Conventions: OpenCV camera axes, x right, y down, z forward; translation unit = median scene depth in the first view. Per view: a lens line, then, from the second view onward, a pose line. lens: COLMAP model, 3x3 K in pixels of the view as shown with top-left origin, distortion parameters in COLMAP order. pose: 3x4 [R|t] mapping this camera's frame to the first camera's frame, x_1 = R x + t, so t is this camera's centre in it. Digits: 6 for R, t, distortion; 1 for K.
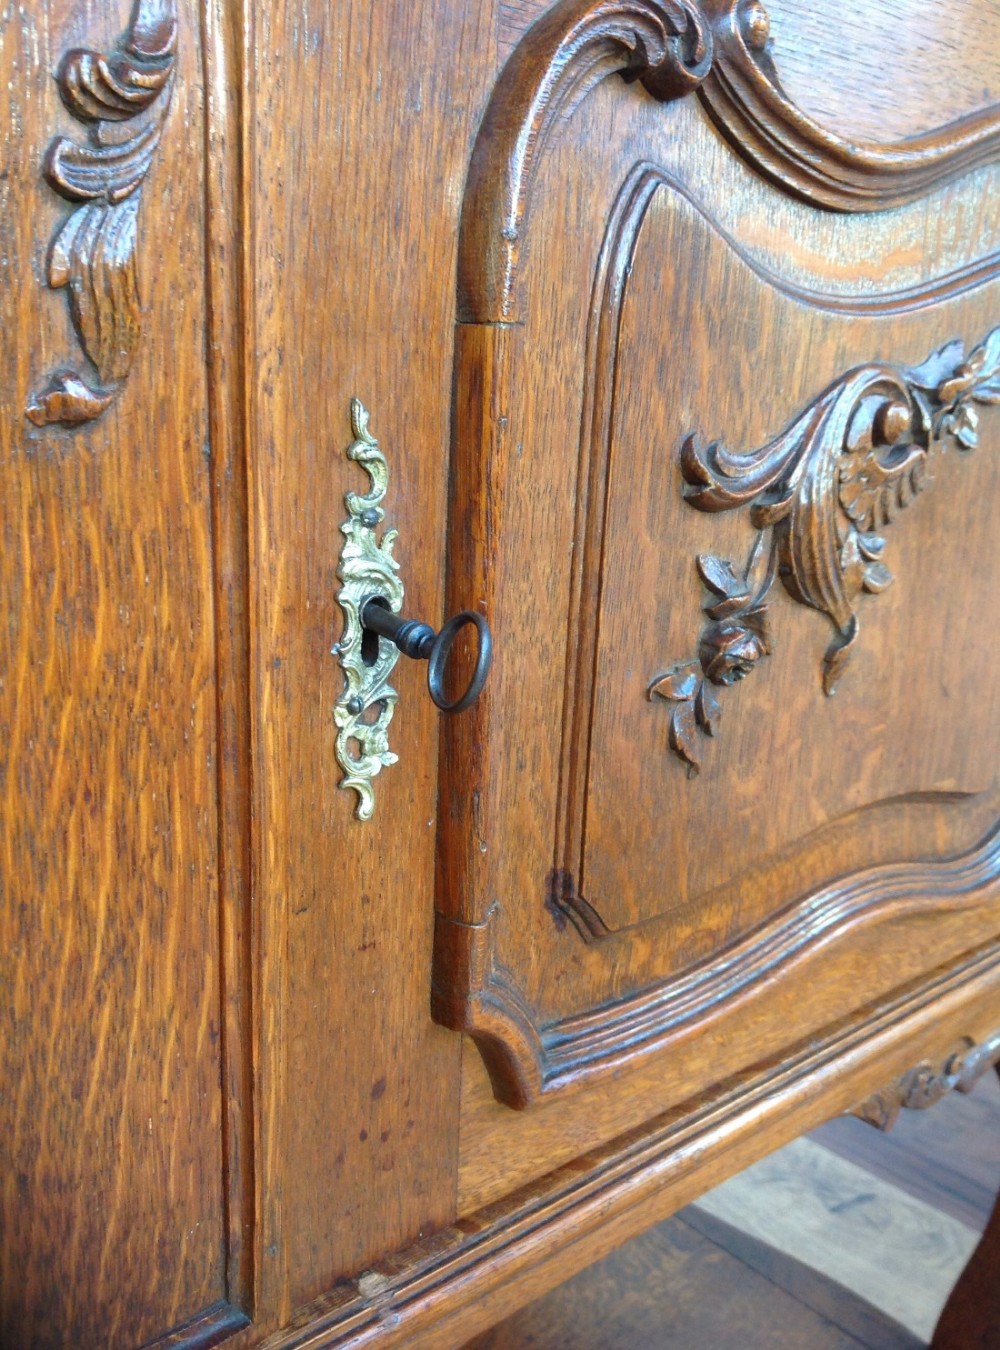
lens RADIAL K [[1293.0, 0, 500.0], [0, 1293.0, 675.0], [0, 0, 1]] dist [0.131213, -0.324705]
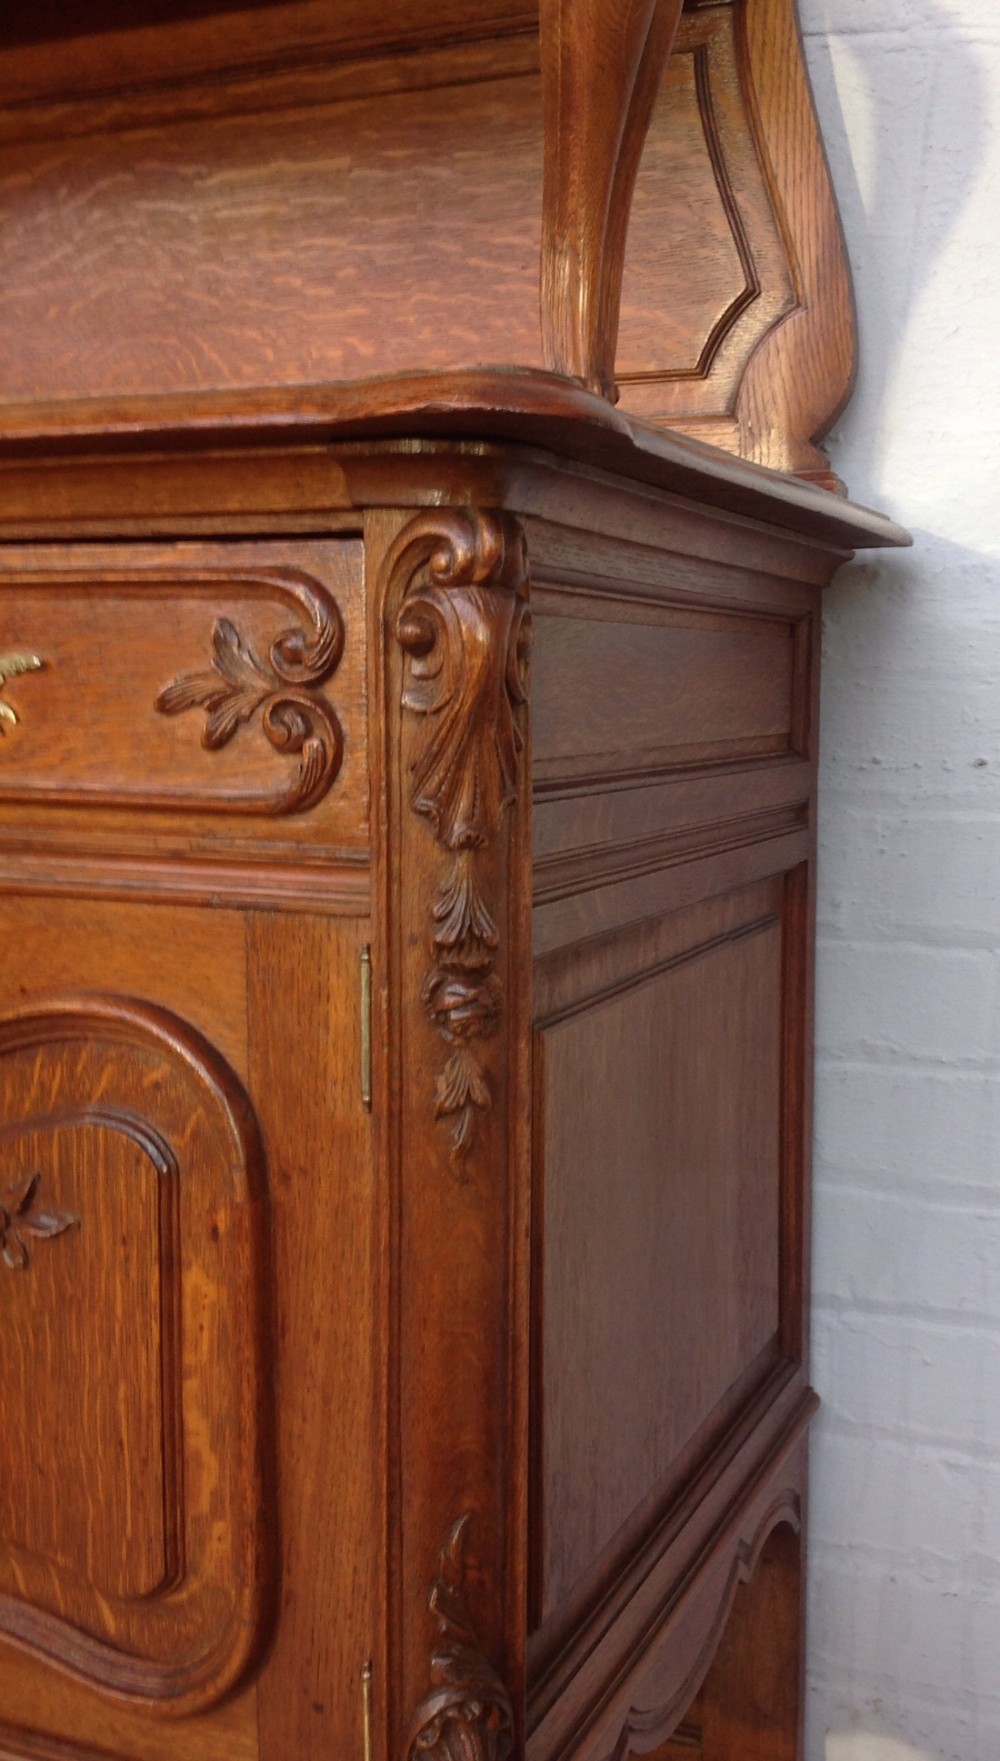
lens RADIAL K [[1673.4, 0, 637.2], [0, 1673.4, 869.5], [0, 0, 1]] dist [0.102106, -0.225717]
pose [[0.454665, 0.068463, -0.888027, 2.501192], [-0.223514, 0.973906, -0.039354, -0.754062], [0.862161, 0.216380, 0.458103, 0.884763]]
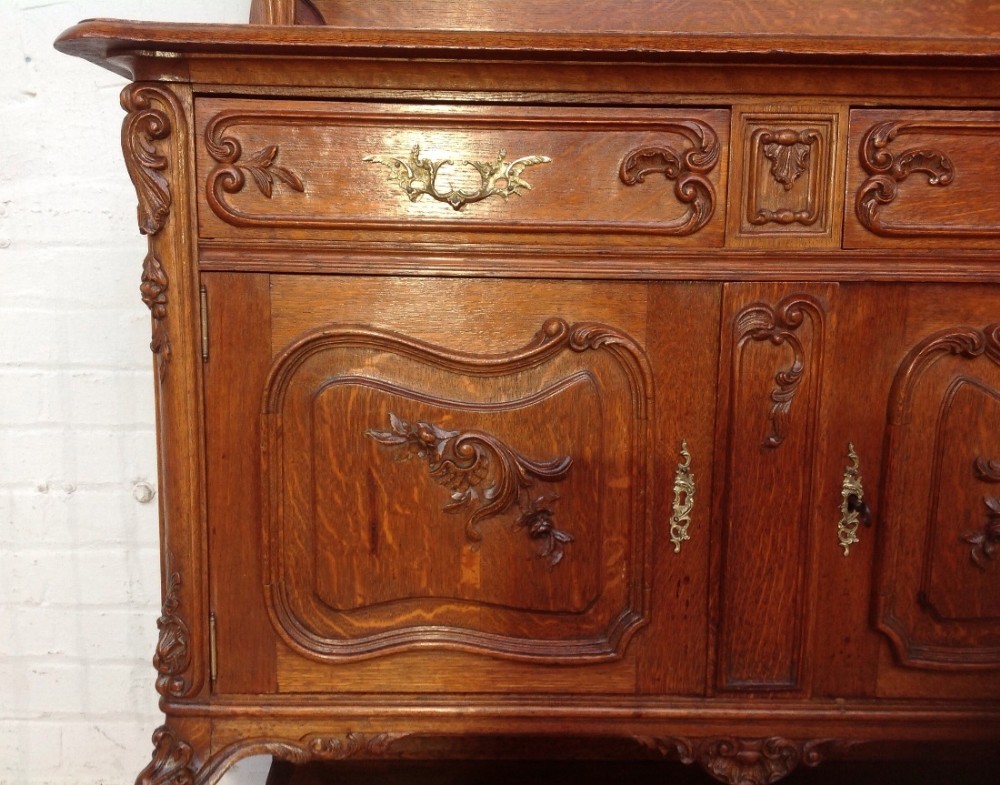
lens RADIAL K [[1008.1, 0, 478.6], [0, 1008.1, 396.1], [0, 0, 1]] dist [0.135326, -0.298899]
pose [[0.747339, 0.078909, -0.659741, 0.854034], [-0.156177, 0.985966, -0.058987, 0.002303], [0.645828, 0.147119, 0.749174, -1.618733]]
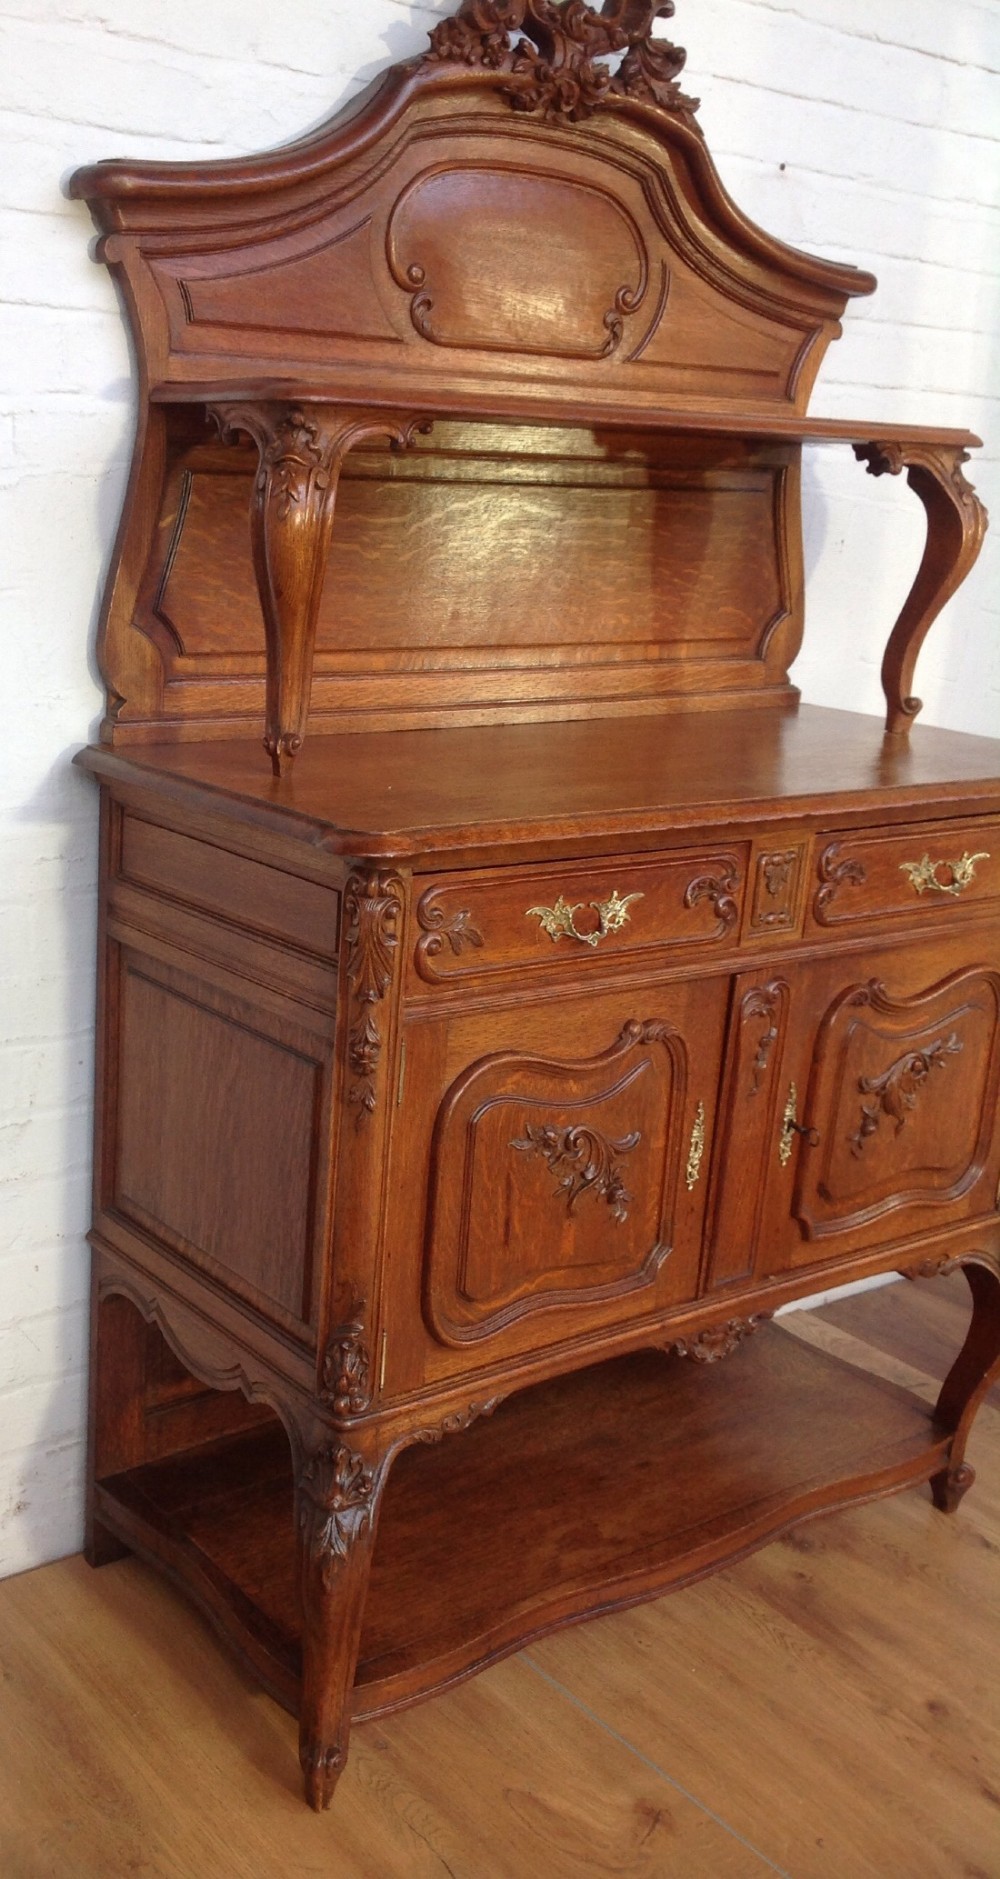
lens RADIAL K [[1809.0, 0, 311.2], [0, 1809.0, 939.4], [0, 0, 1]] dist [0.157257, -0.399977]
pose [[0.993304, 0.049992, -0.104150, -0.991556], [-0.049816, 0.998749, 0.004299, -0.555221], [0.104235, 0.000918, 0.994552, -4.890458]]
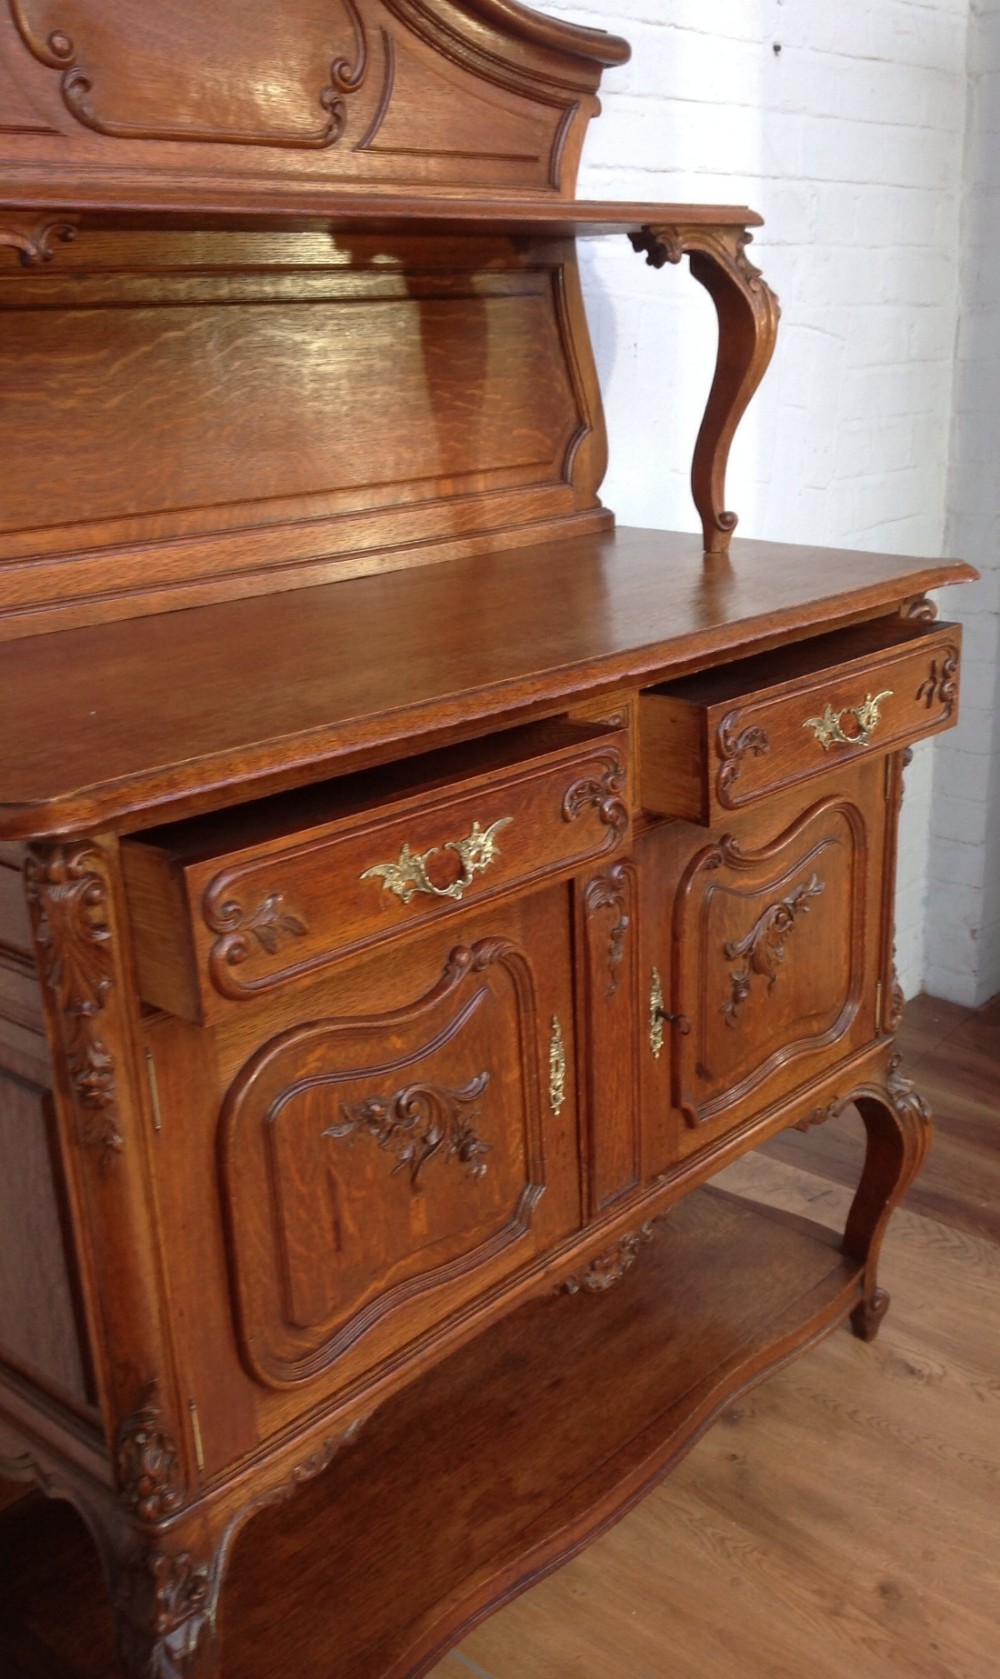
lens RADIAL K [[1591.9, 0, 628.3], [0, 1591.9, 836.6], [0, 0, 1]] dist [0.168416, -0.401847]
pose [[0.988379, -0.093446, 0.119896, -0.645626], [0.084563, 0.993426, 0.077158, -0.863038], [-0.126318, -0.066122, 0.989784, -3.447890]]
